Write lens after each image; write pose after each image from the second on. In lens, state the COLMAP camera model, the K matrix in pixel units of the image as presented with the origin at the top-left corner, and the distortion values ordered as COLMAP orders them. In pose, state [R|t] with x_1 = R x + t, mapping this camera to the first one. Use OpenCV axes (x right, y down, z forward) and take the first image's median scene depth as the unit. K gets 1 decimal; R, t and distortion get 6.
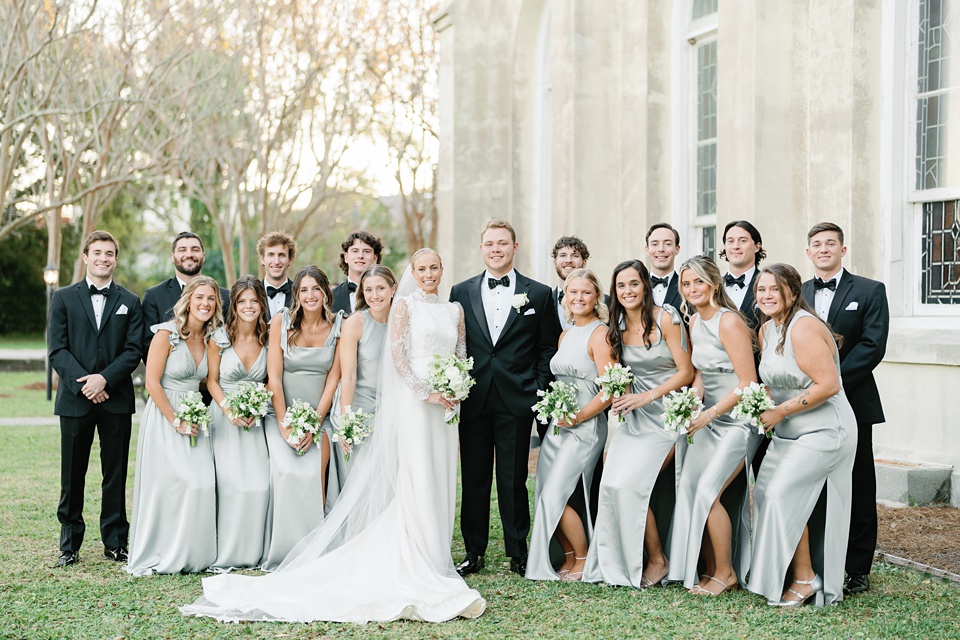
lens RADIAL K [[1345.5, 0, 480.0], [0, 1345.5, 320.0], [0, 0, 1]] dist [-0.097212, 0.650503]
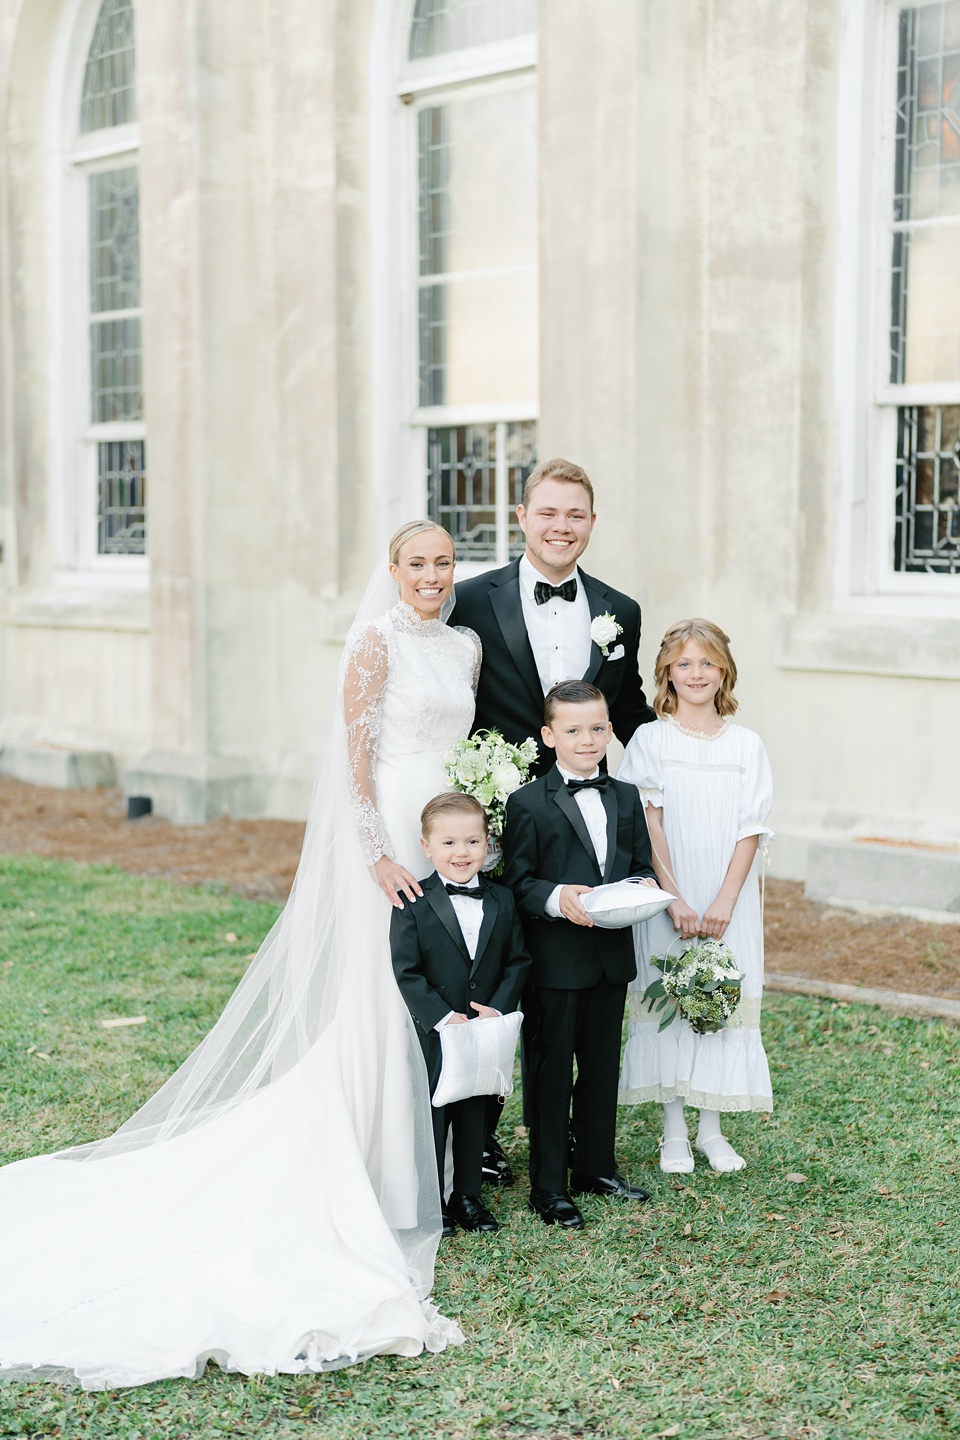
lens RADIAL K [[2018.2, 0, 480.0], [0, 2018.2, 720.0], [0, 0, 1]] dist [-0.097212, 0.650503]
pose [[0.919548, -0.044682, 0.390429, -0.177732], [0.005873, 0.994966, 0.100037, -0.032774], [-0.392934, -0.089696, 0.915182, 0.196894]]
